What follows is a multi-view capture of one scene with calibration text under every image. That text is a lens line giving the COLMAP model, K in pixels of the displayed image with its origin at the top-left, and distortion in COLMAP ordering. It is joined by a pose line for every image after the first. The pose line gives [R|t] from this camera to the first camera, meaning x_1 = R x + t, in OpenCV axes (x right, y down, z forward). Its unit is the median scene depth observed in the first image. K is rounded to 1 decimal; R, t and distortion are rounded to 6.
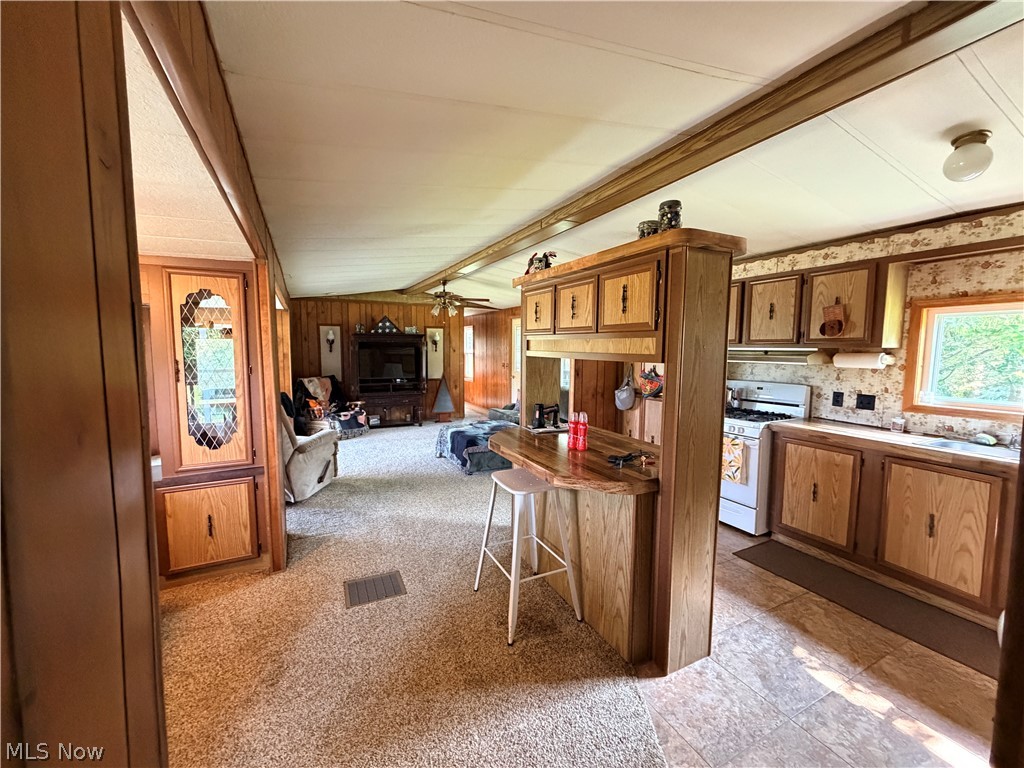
lens RADIAL K [[413.0, 0, 511.0], [0, 413.0, 381.6], [0, 0, 1]] dist [0.005939, -0.001331]
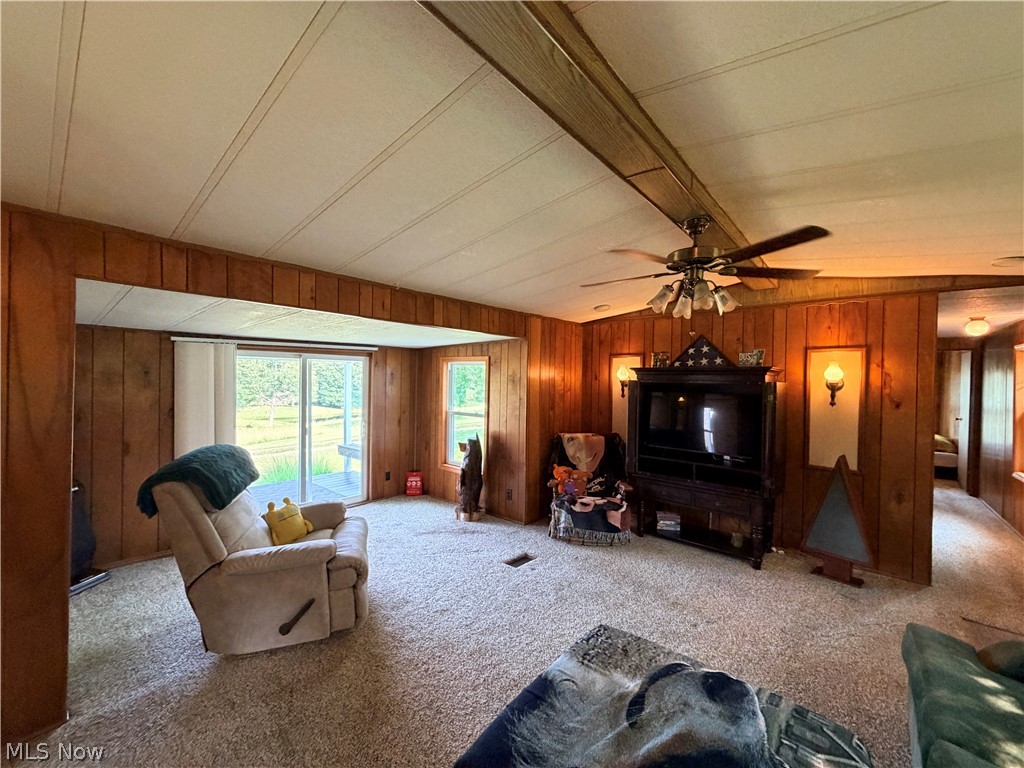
lens RADIAL K [[413.0, 0, 513.2], [0, 413.0, 384.3], [0, 0, 1]] dist [0.005939, -0.001331]
pose [[0.397192, 0.008735, -0.917694, 0.101838], [-0.091307, 0.995369, -0.030045, -0.060979], [0.913182, 0.095726, 0.396151, 0.619404]]
